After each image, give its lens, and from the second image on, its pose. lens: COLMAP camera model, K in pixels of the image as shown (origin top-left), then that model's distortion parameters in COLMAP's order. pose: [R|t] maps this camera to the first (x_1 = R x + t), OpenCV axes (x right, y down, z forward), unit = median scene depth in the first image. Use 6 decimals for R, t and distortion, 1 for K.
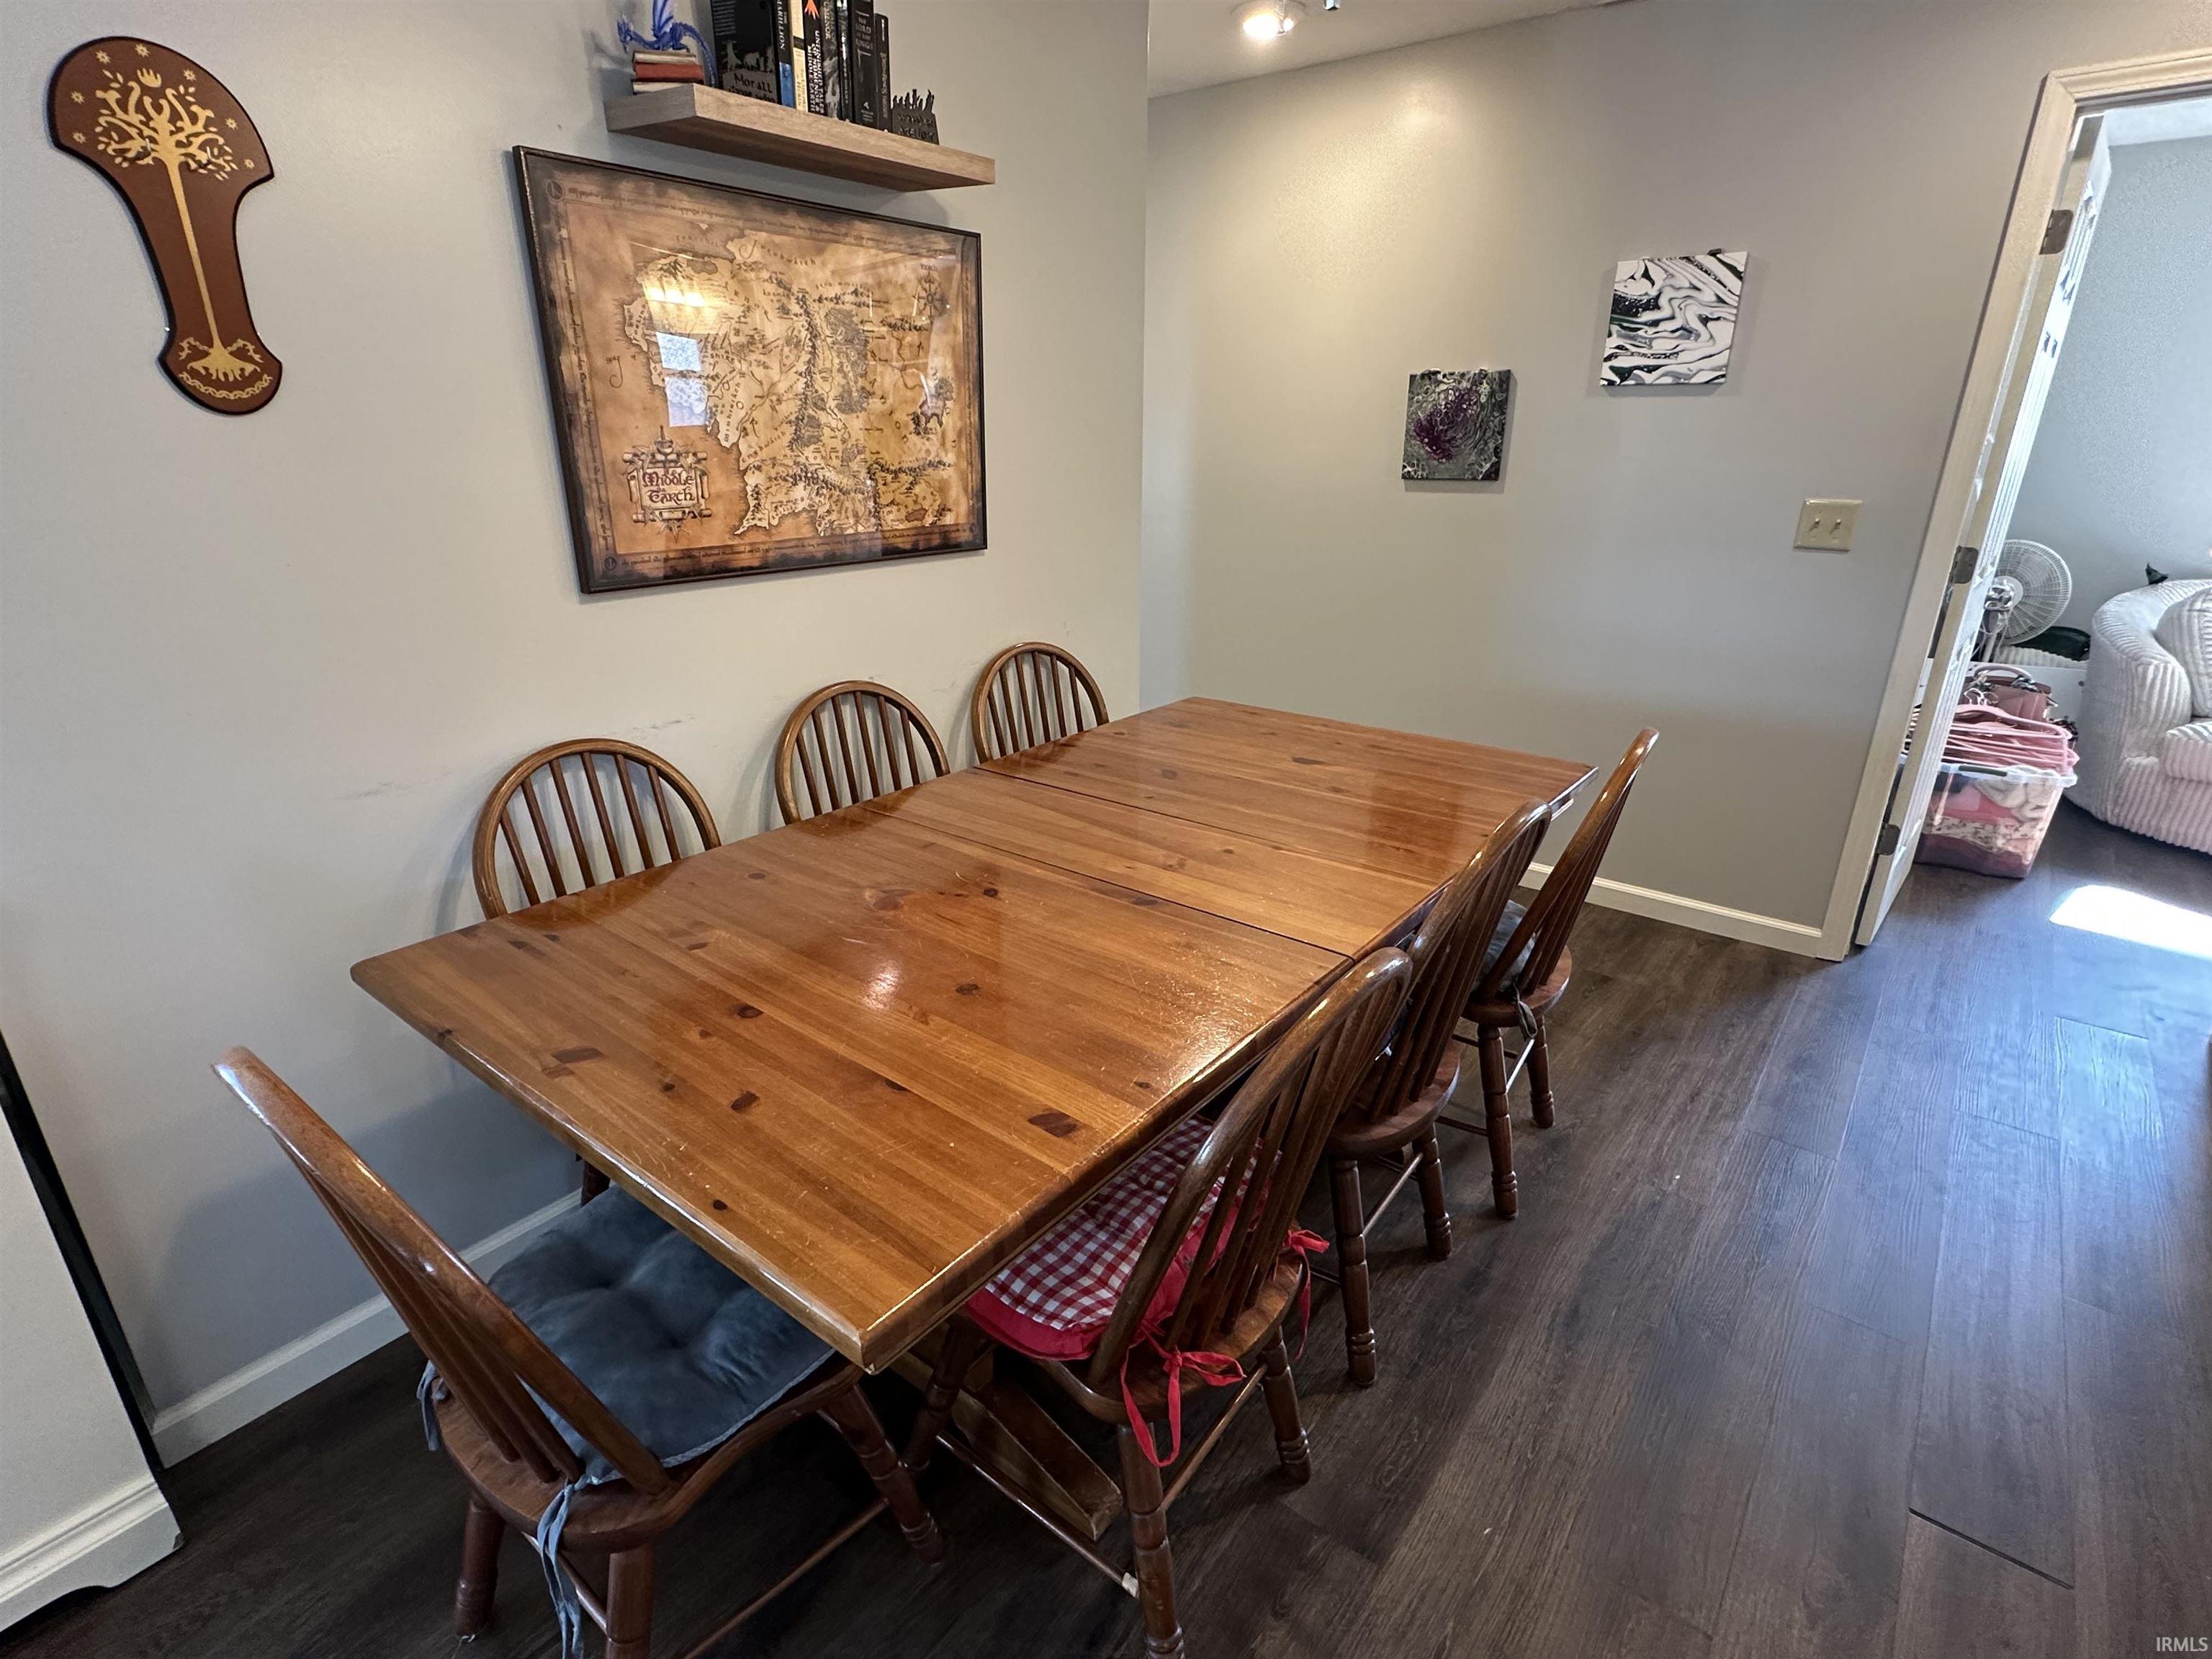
lens RADIAL K [[1089.6, 0, 1099.1], [0, 1089.6, 833.8], [0, 0, 1]] dist [0.001408, -0.001043]
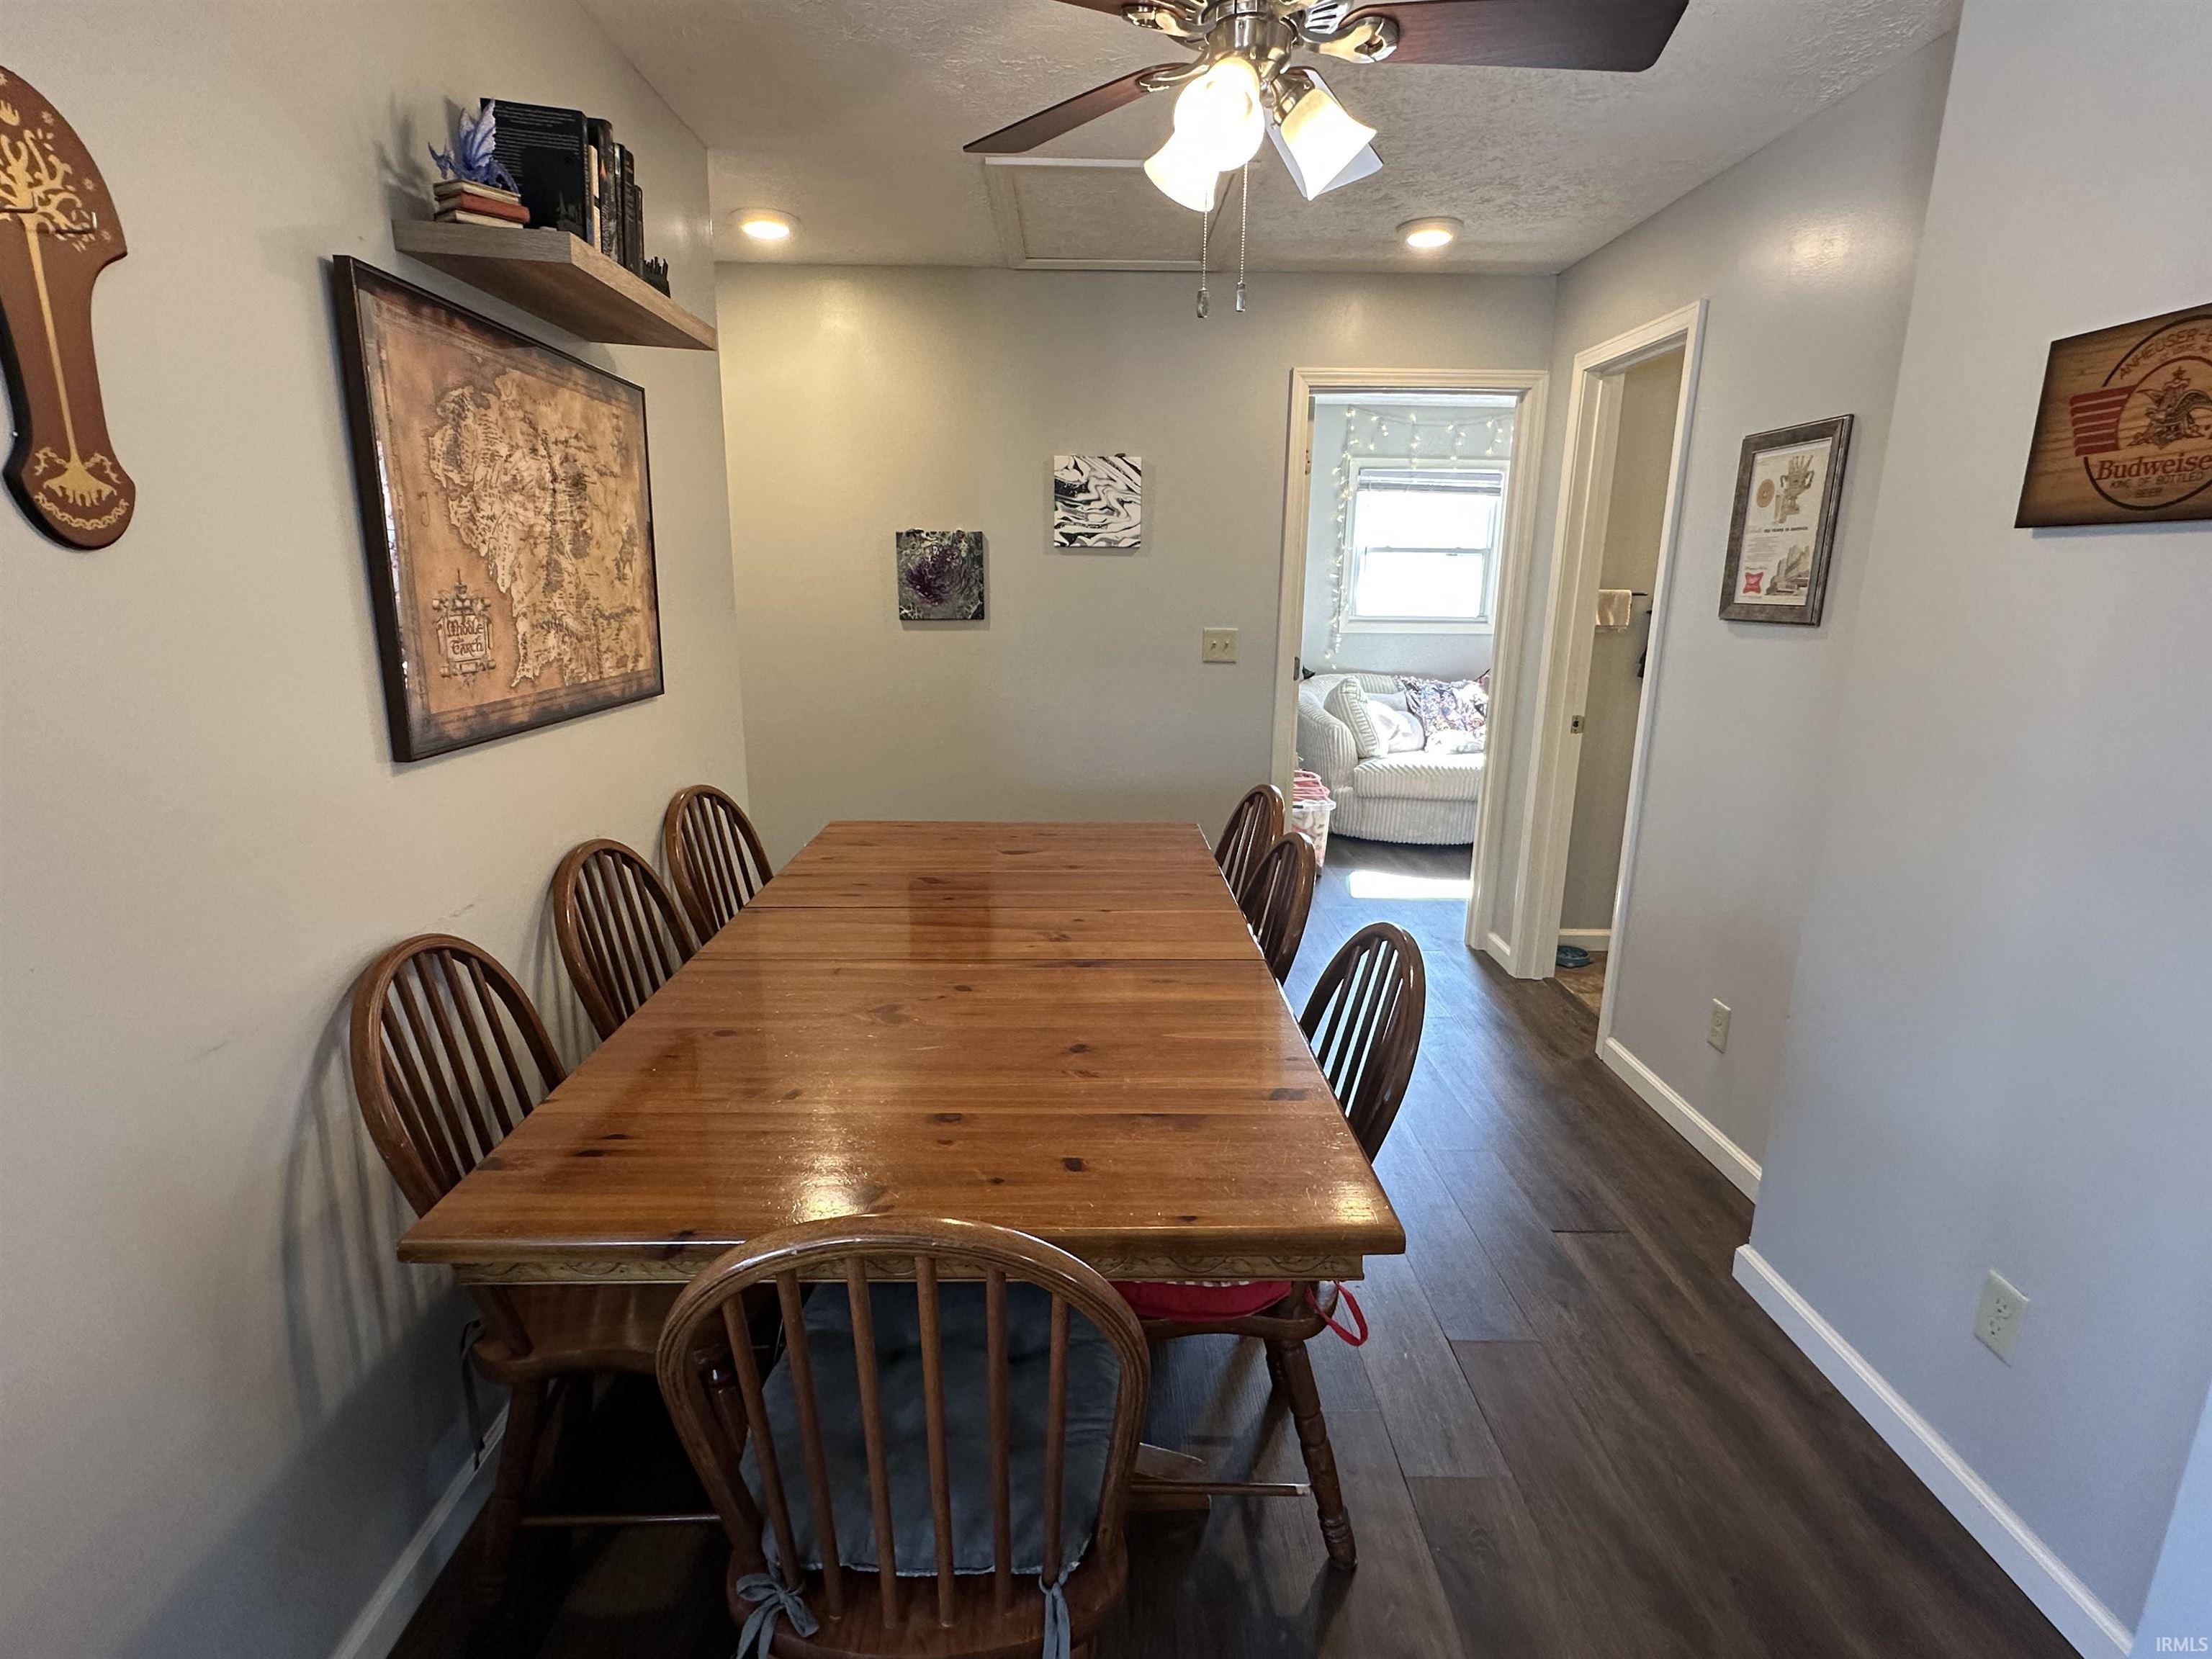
lens RADIAL K [[1089.6, 0, 1099.1], [0, 1089.6, 833.8], [0, 0, 1]] dist [0.001408, -0.001043]
pose [[0.770787, -0.138378, 0.621883, -0.559539], [0.214057, 0.975630, -0.048219, -0.012962], [-0.600056, 0.170285, 0.781624, 0.038449]]
